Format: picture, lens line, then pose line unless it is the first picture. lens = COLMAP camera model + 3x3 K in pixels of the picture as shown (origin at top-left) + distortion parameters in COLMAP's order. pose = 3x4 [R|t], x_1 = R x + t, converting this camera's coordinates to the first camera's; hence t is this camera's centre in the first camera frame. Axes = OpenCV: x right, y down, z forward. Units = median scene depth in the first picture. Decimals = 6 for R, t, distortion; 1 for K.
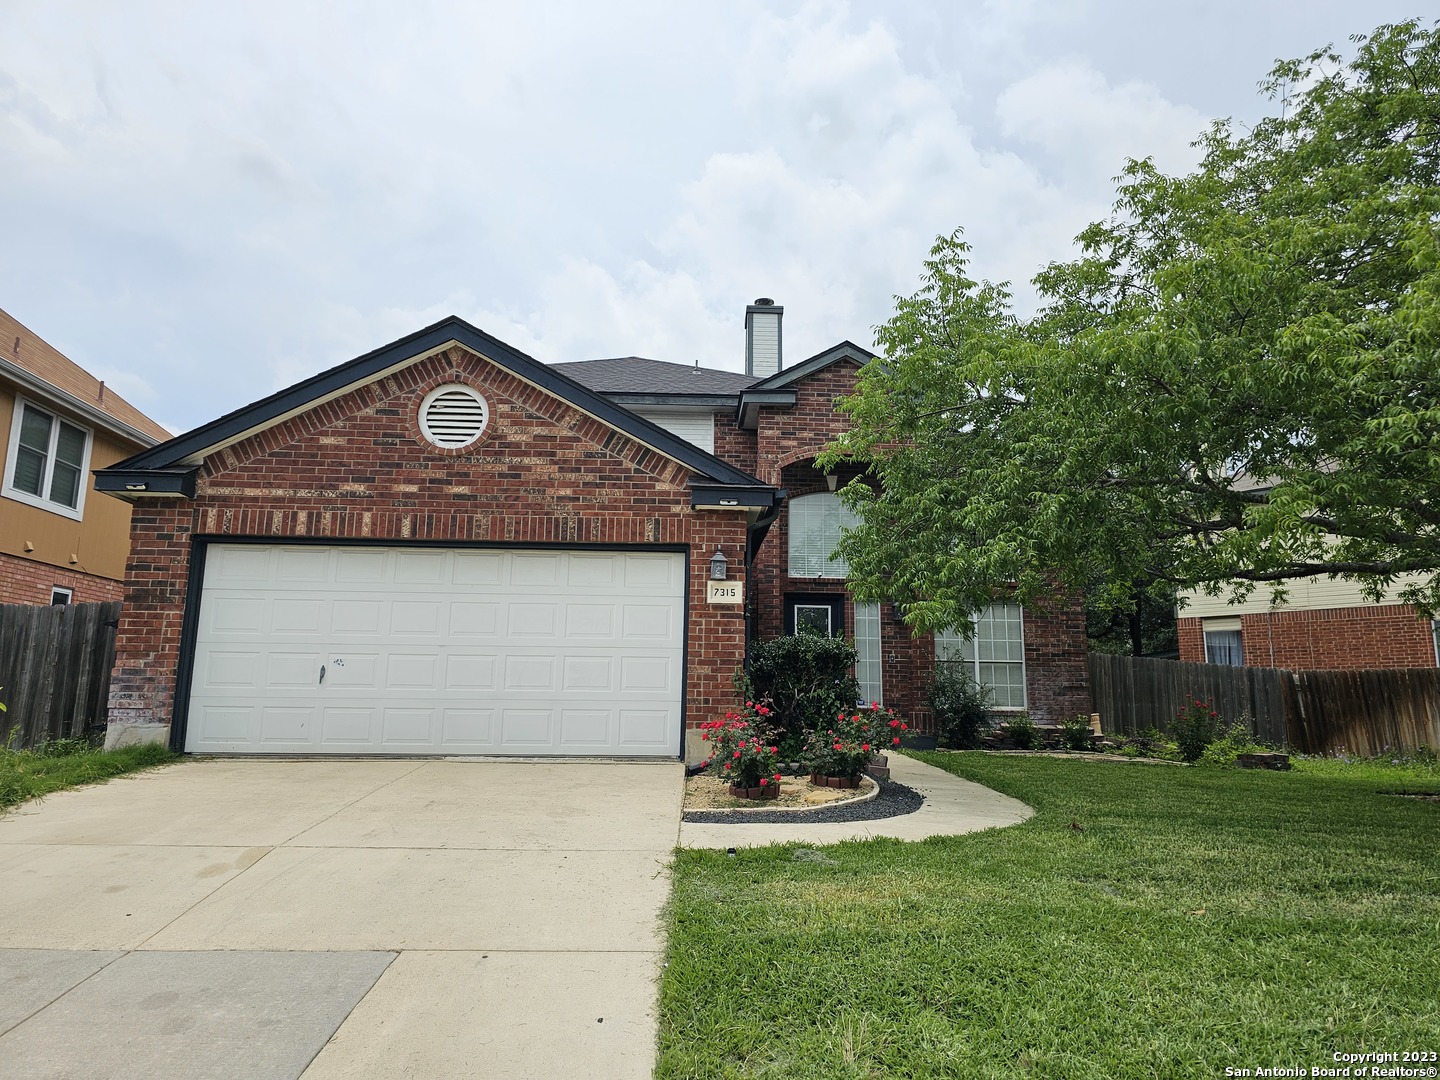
lens RADIAL K [[936.7, 0, 716.7], [0, 936.7, 530.0], [0, 0, 1]] dist [0.045031, -0.033547]
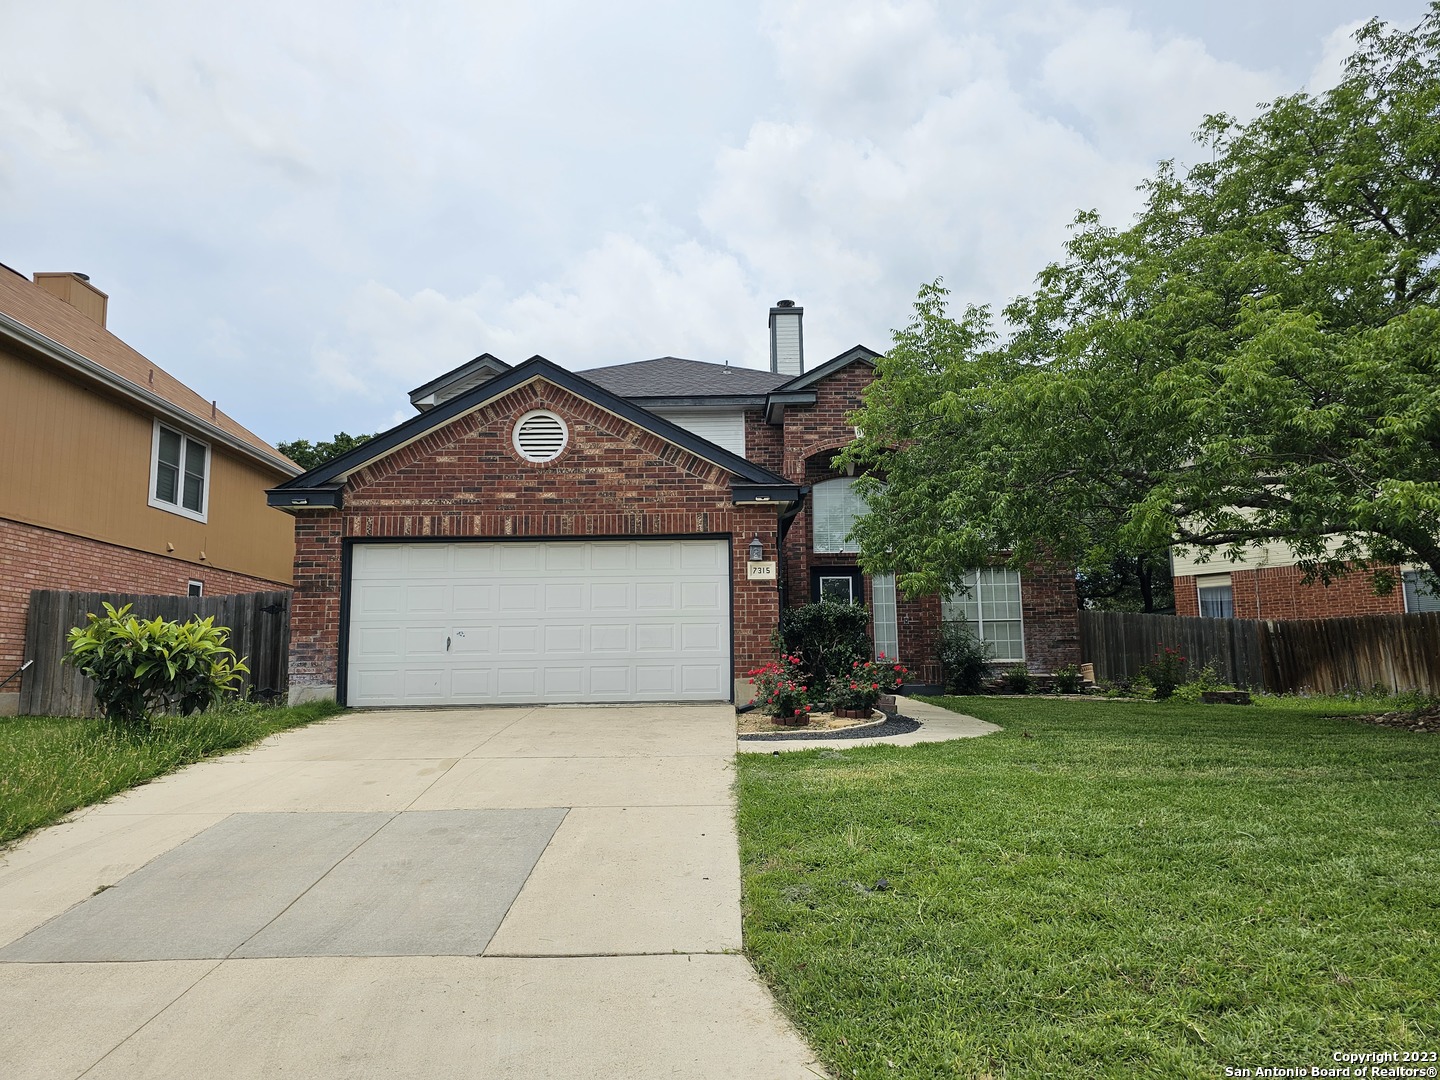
lens RADIAL K [[936.7, 0, 717.6], [0, 936.7, 539.5], [0, 0, 1]] dist [0.045031, -0.033547]
pose [[0.999074, -0.031929, -0.028854, -0.012852], [0.033079, 0.998640, 0.040287, -0.026716], [0.027528, -0.041205, 0.998771, -0.250381]]
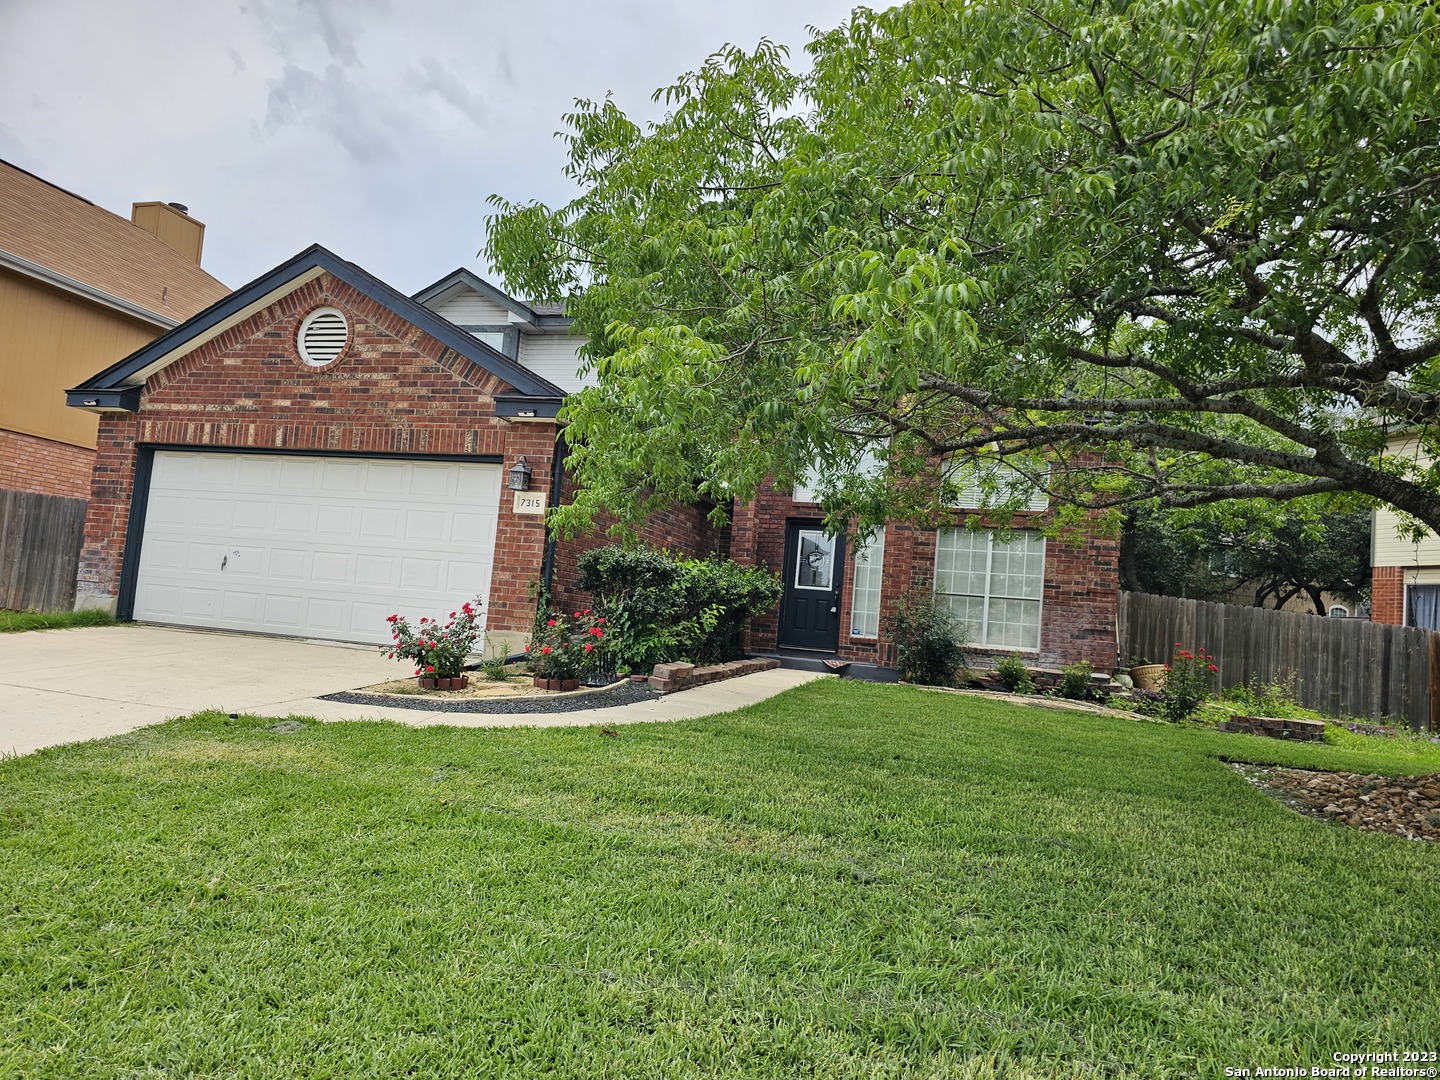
lens RADIAL K [[936.7, 0, 717.6], [0, 936.7, 548.4], [0, 0, 1]] dist [0.045031, -0.033547]
pose [[0.945610, 0.039466, -0.322900, 0.536435], [-0.010625, 0.995831, 0.090598, 0.021251], [0.325130, -0.082240, 0.942087, 0.088528]]
